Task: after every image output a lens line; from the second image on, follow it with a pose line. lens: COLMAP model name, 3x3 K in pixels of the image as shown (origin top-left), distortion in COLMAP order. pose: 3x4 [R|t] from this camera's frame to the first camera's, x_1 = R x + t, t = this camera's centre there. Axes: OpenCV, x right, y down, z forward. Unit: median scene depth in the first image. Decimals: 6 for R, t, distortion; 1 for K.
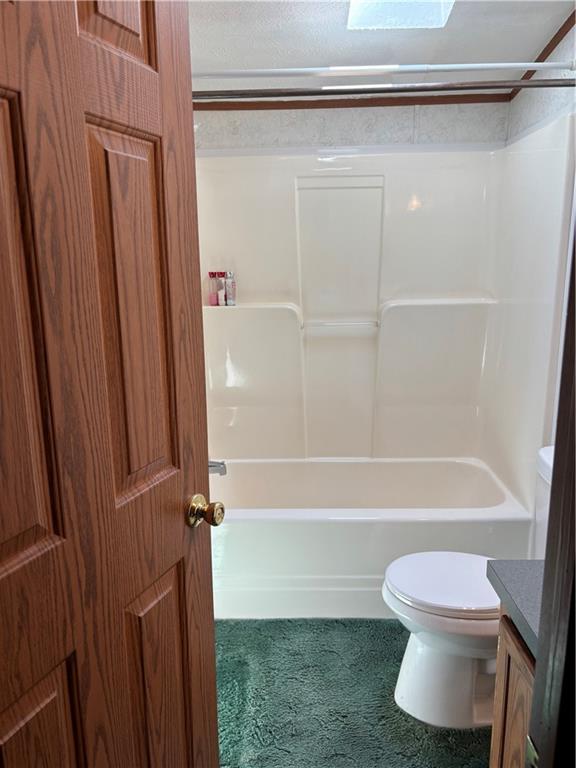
lens RADIAL K [[581.9, 0, 288.5], [0, 581.9, 386.7], [0, 0, 1]] dist [0.044095, -0.058739]
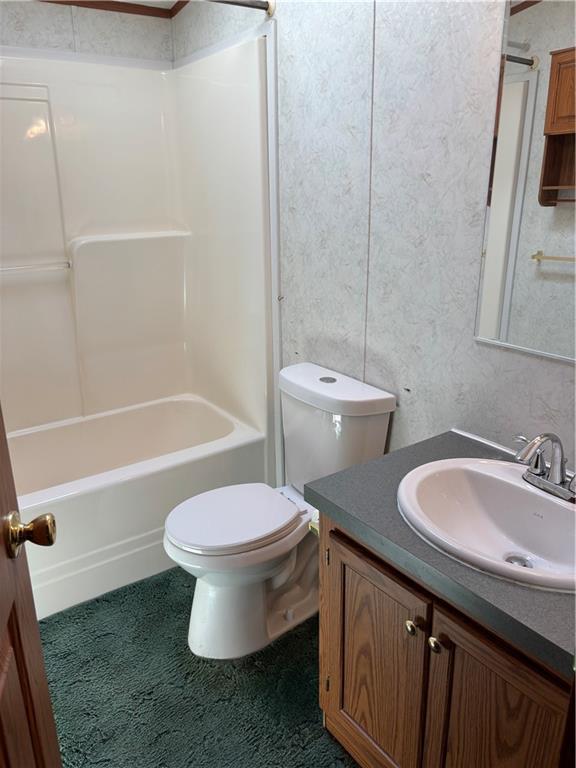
lens RADIAL K [[581.9, 0, 289.9], [0, 581.9, 380.6], [0, 0, 1]] dist [0.044095, -0.058739]
pose [[0.804040, -0.182980, 0.565719, -0.123862], [0.130077, 0.982553, 0.132928, -0.012306], [-0.580172, -0.033292, 0.813813, 0.105076]]
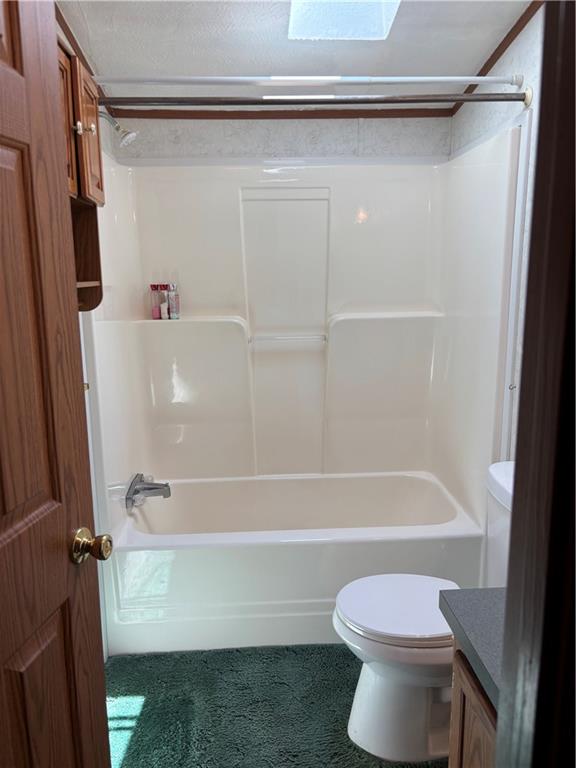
lens RADIAL K [[581.9, 0, 287.0], [0, 581.9, 379.8], [0, 0, 1]] dist [0.044095, -0.058739]
pose [[0.996949, -0.012407, 0.077060, 0.013047], [0.014363, 0.999587, -0.024888, -0.014776], [-0.076720, 0.025919, 0.996716, 0.034333]]
